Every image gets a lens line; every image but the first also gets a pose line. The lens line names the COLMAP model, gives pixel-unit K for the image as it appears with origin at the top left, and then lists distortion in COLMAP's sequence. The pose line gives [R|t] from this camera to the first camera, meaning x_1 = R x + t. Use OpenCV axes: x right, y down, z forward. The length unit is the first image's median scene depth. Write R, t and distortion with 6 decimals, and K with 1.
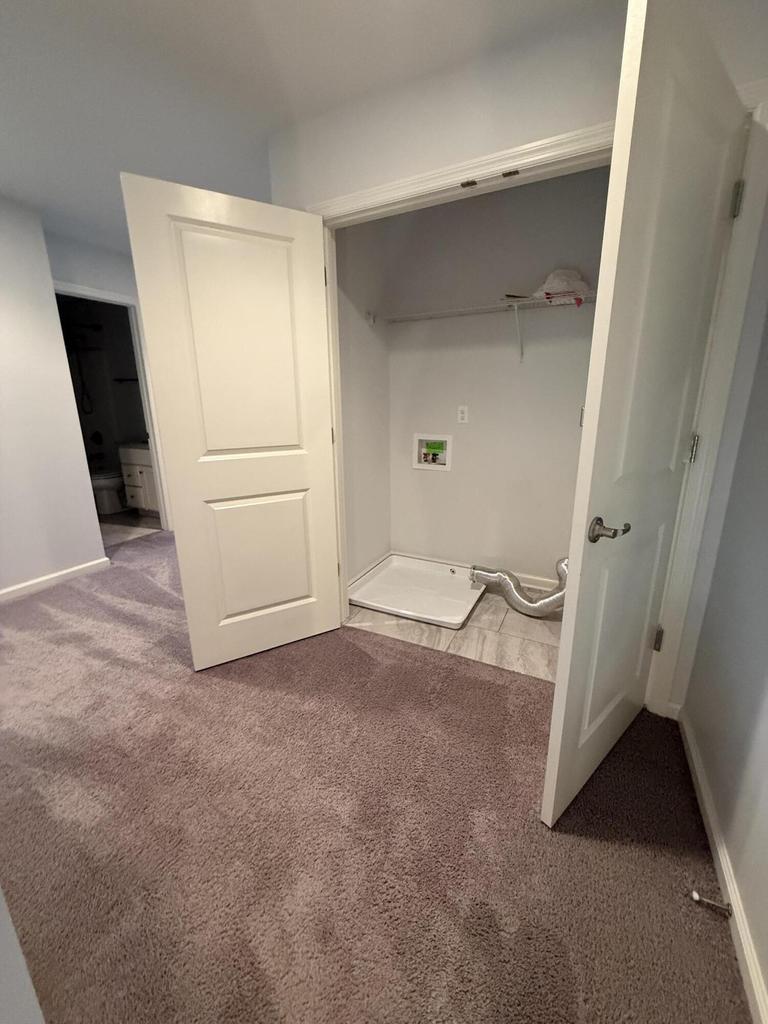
lens RADIAL K [[409.7, 0, 387.8], [0, 409.7, 507.2], [0, 0, 1]] dist [-0.002718, -0.000531]
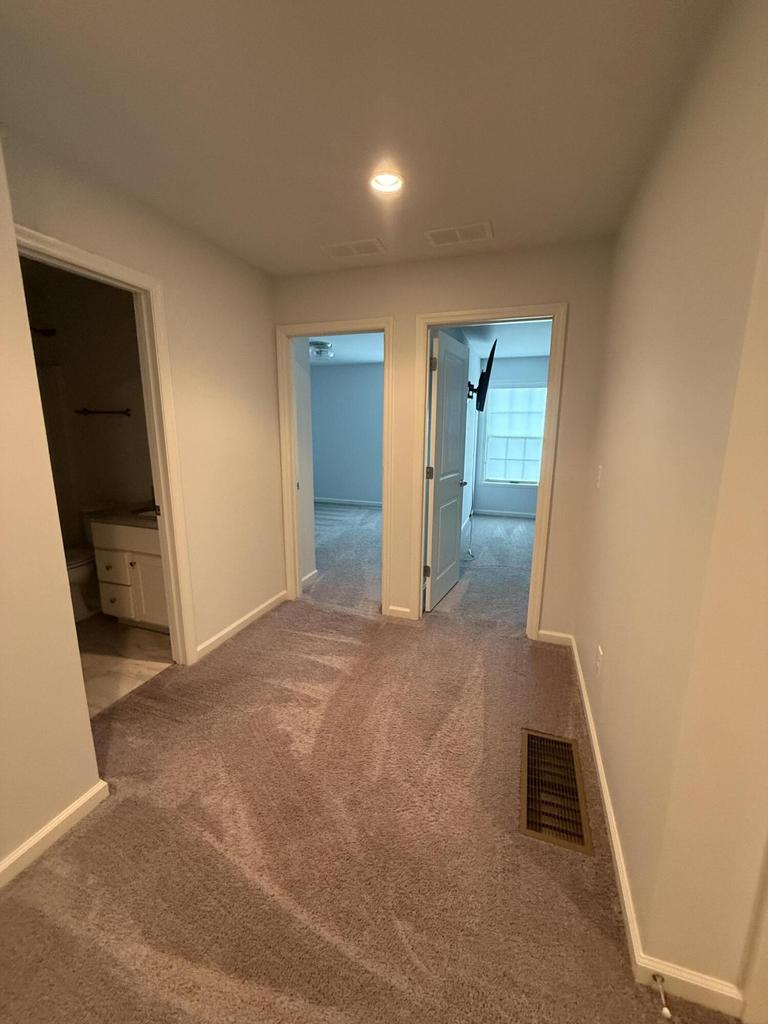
lens RADIAL K [[409.7, 0, 383.8], [0, 409.7, 506.7], [0, 0, 1]] dist [-0.002718, -0.000531]
pose [[0.991074, -0.018240, 0.132057, -0.411553], [0.026403, 0.997829, -0.060327, -0.163796], [-0.130670, 0.063276, 0.989405, 0.453046]]
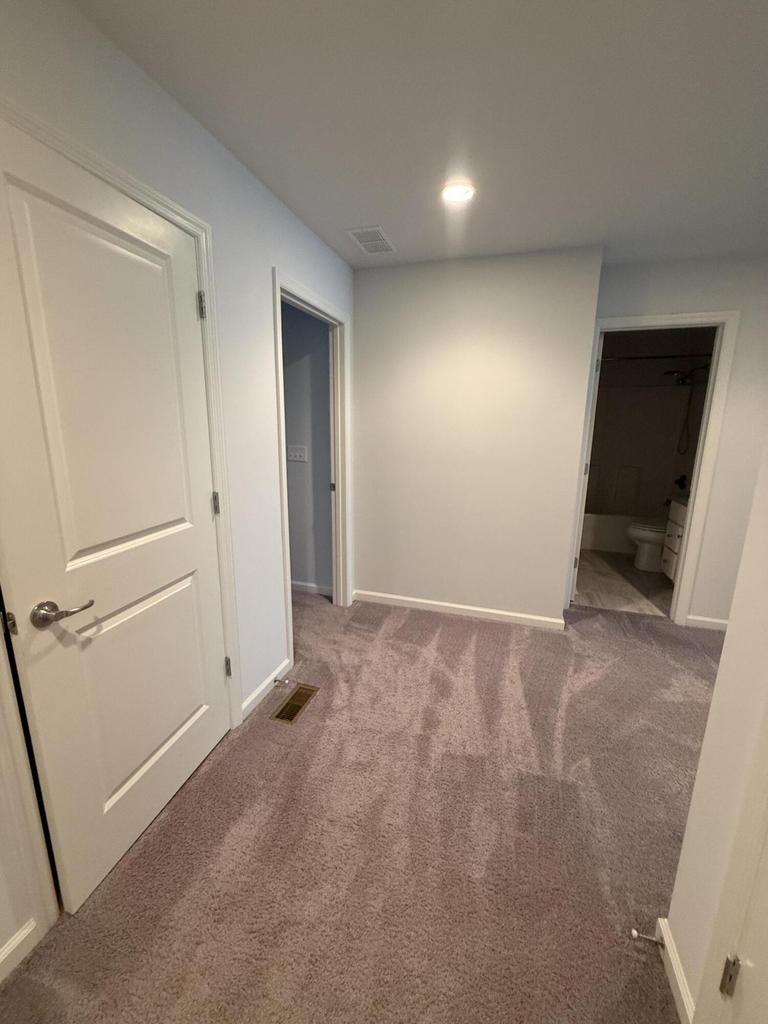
lens RADIAL K [[409.7, 0, 387.6], [0, 409.7, 510.6], [0, 0, 1]] dist [-0.002718, -0.000531]
pose [[0.166970, 0.213506, -0.962567, 0.057924], [-0.263246, 0.950485, 0.165163, -0.150988], [0.950170, 0.225815, 0.214907, 0.388201]]
